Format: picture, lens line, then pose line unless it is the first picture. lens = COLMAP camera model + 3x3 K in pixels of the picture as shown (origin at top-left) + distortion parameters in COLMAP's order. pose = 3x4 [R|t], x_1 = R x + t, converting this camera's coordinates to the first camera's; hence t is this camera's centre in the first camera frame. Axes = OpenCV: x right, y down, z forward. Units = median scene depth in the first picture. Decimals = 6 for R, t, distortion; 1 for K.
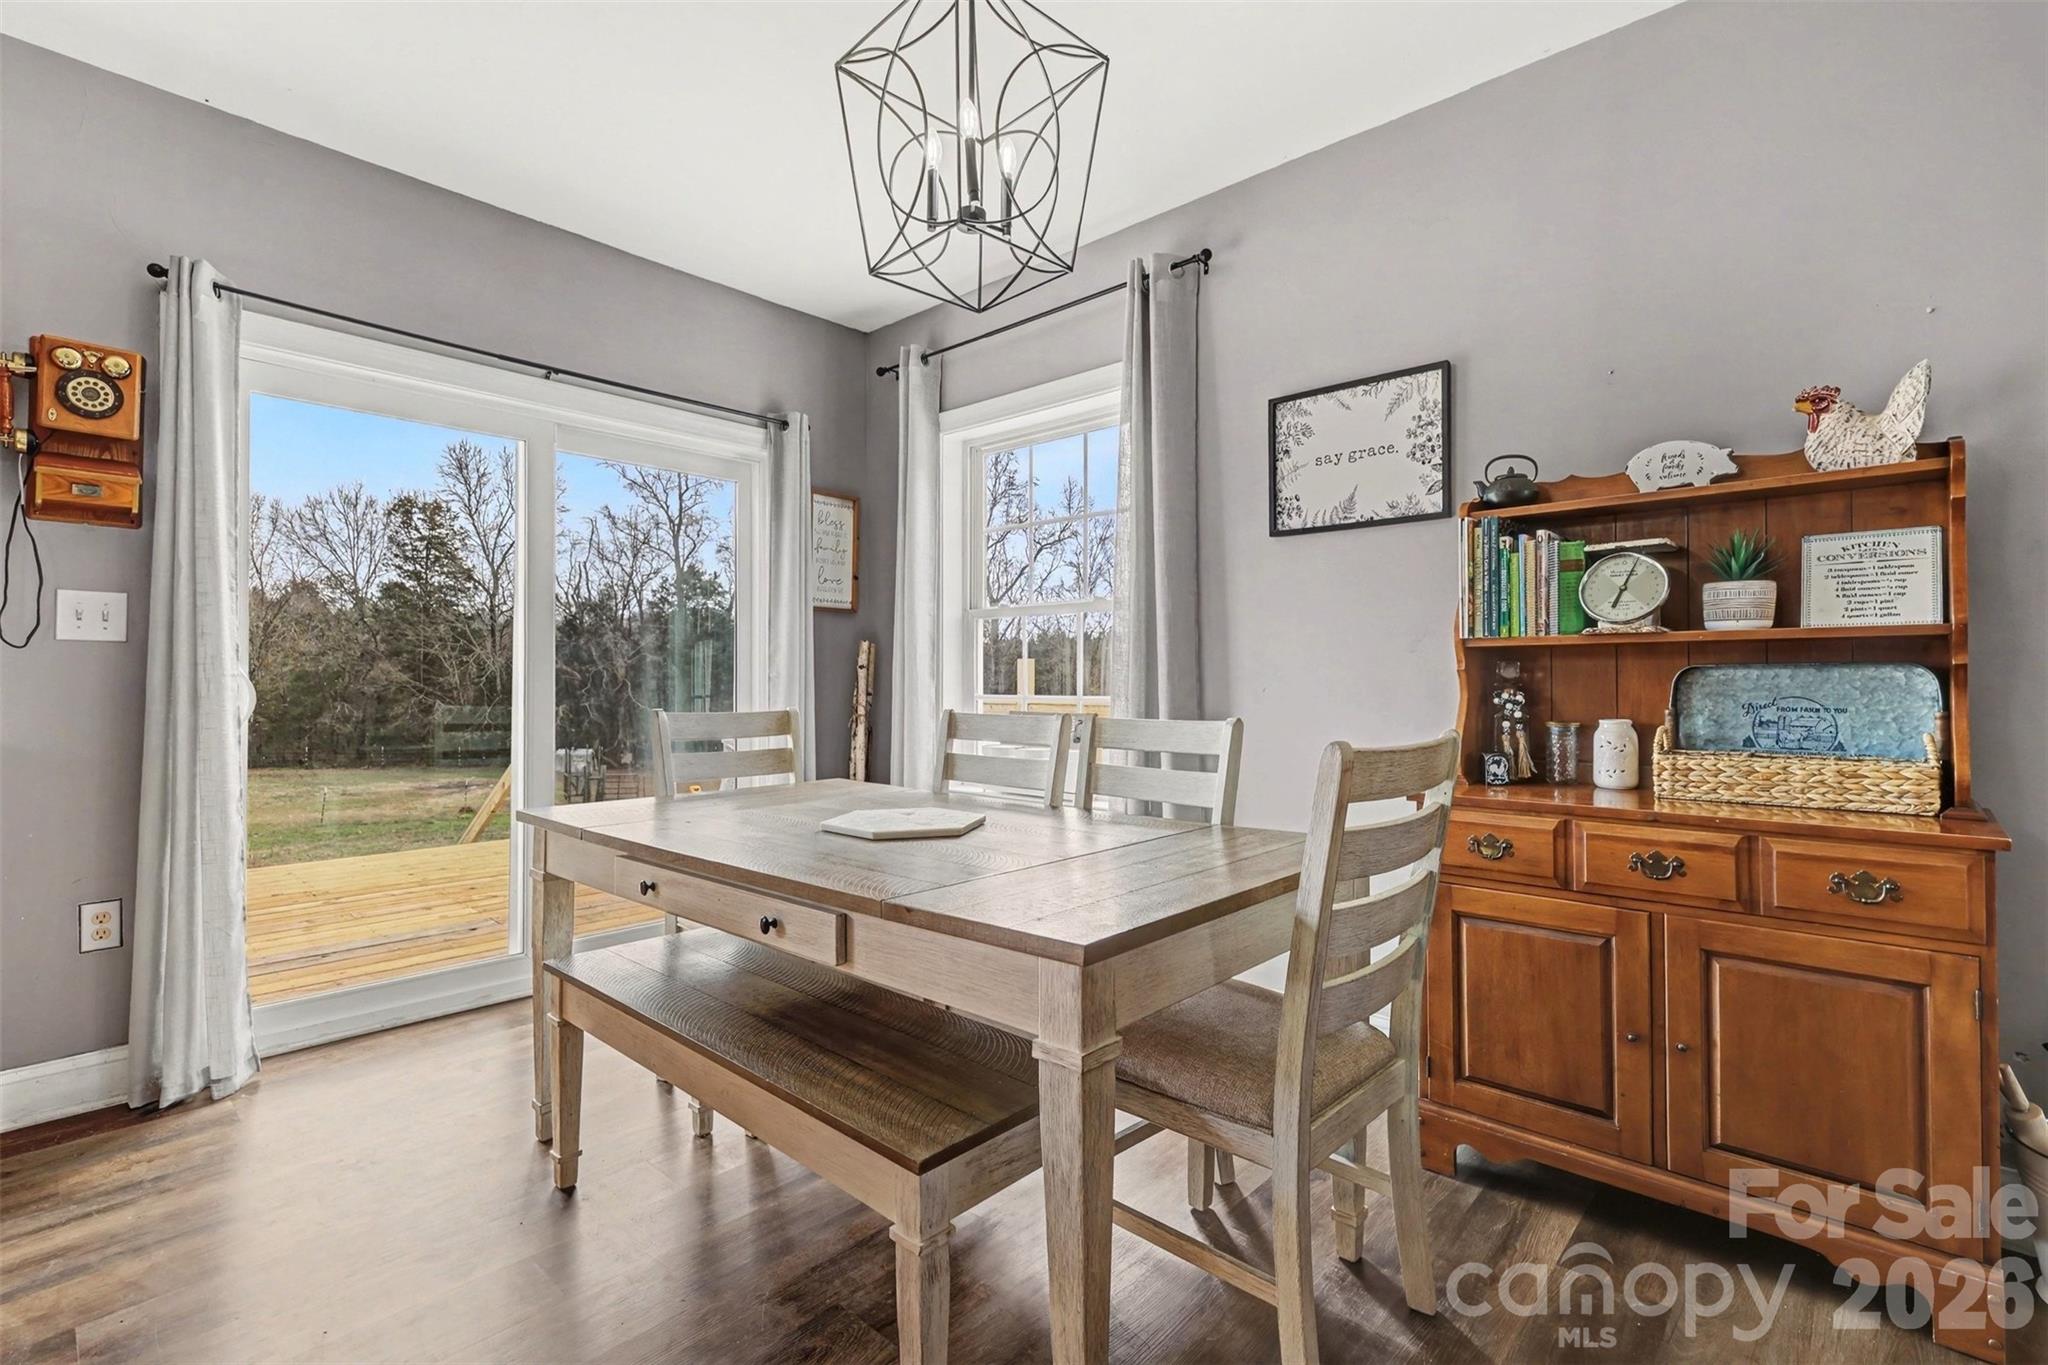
lens RADIAL K [[908.4, 0, 1024.1], [0, 908.4, 673.6], [0, 0, 1]] dist [0.001761, 0.000002]
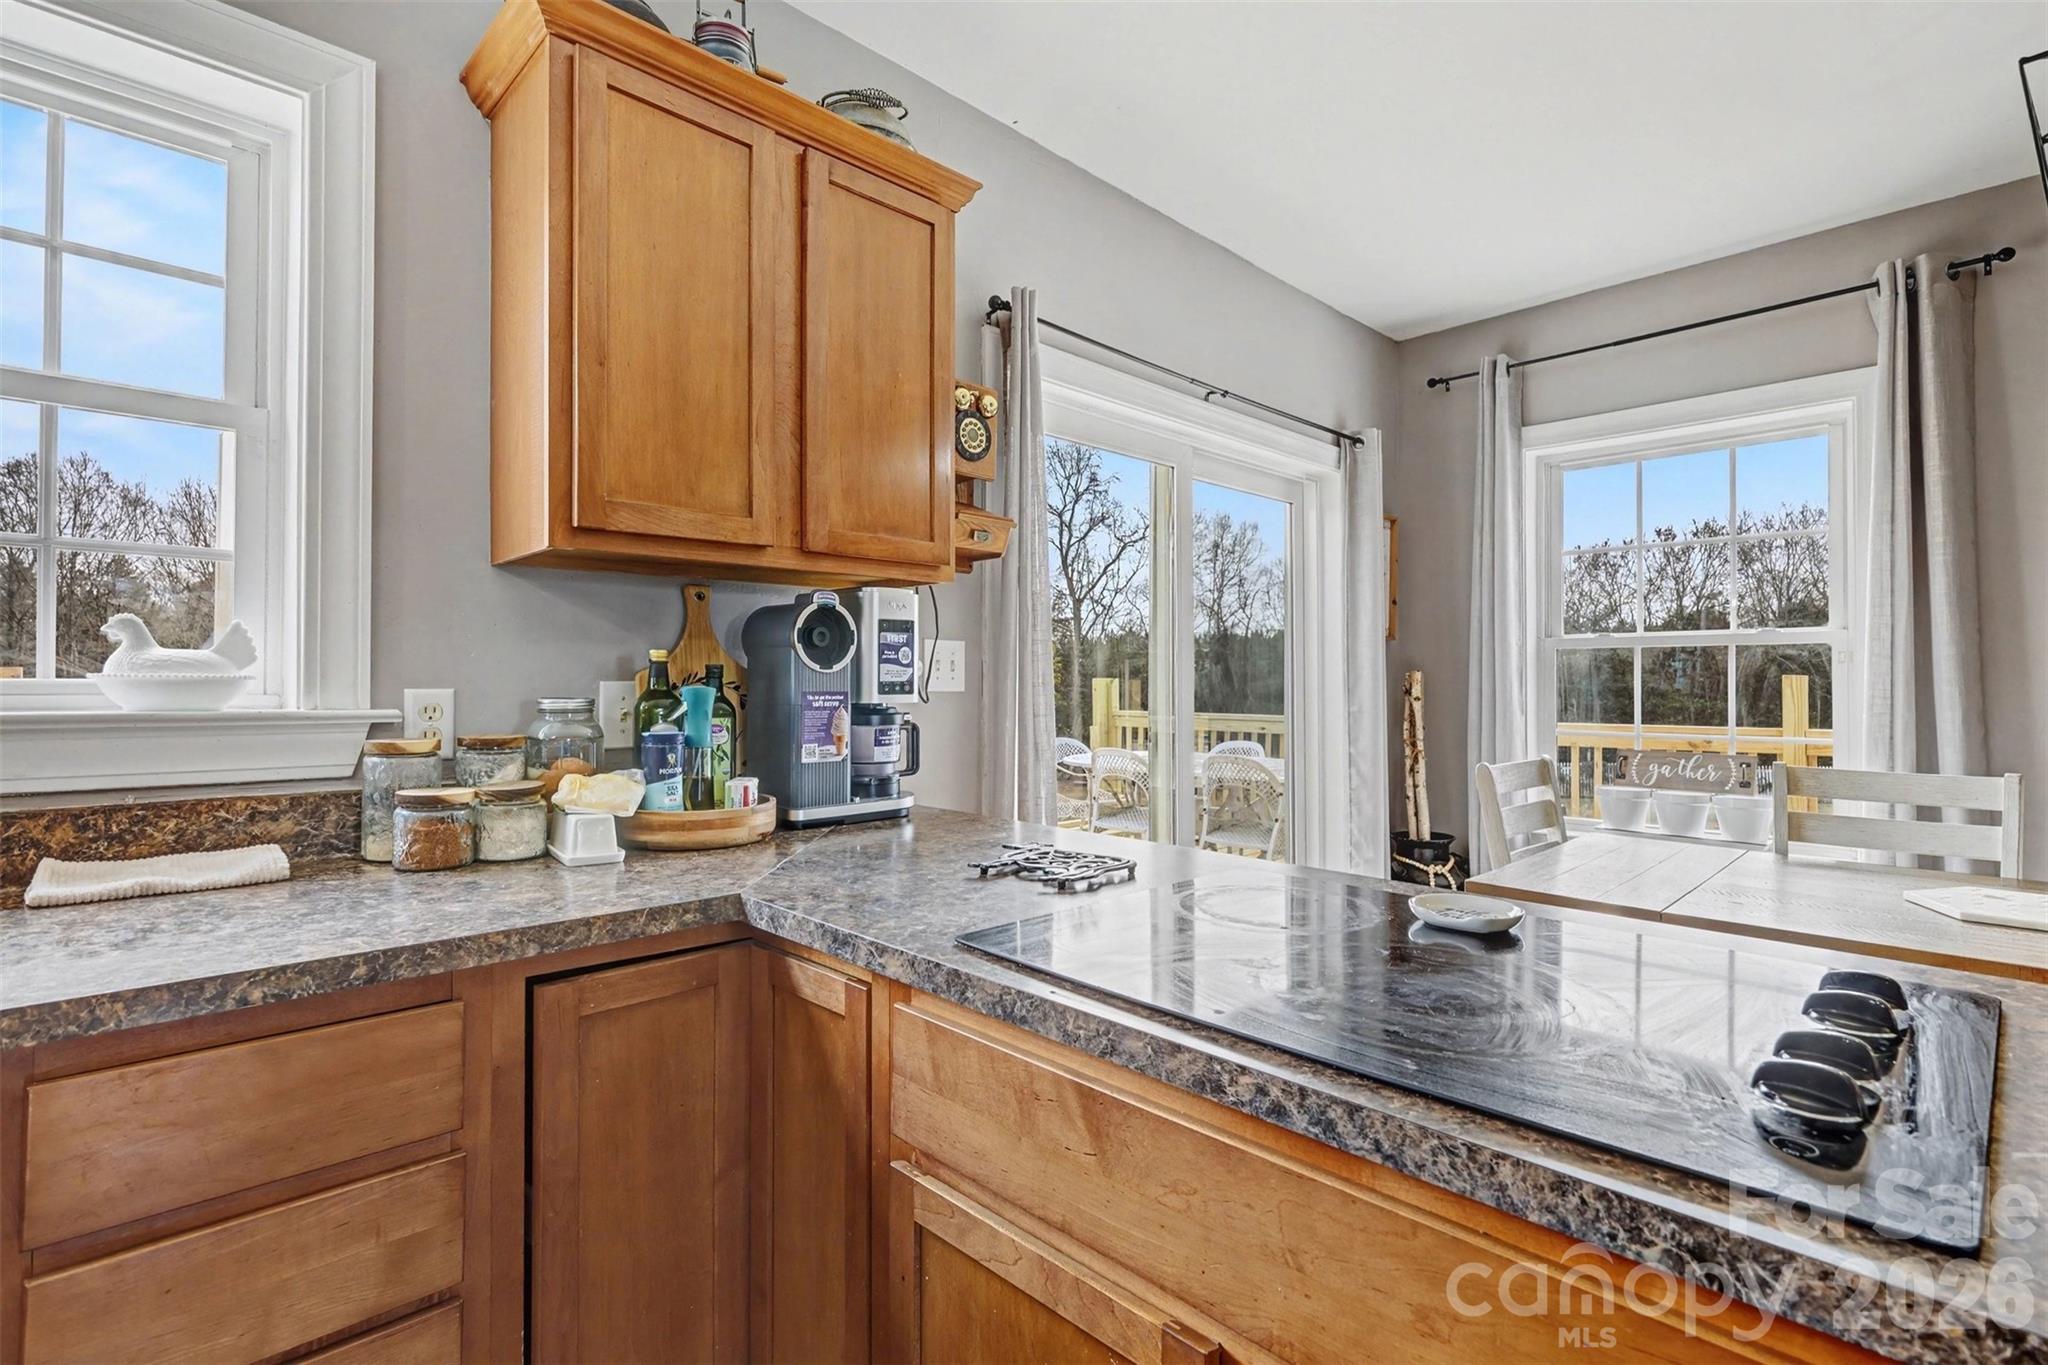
lens RADIAL K [[946.0, 0, 1023.5], [0, 946.0, 670.8], [0, 0, 1]] dist [-0.000262, 0.000077]
pose [[0.997747, 0.002352, -0.067049, -0.543299], [-0.002724, 0.999981, -0.005463, -0.031188], [0.067035, 0.005633, 0.997735, 0.002870]]
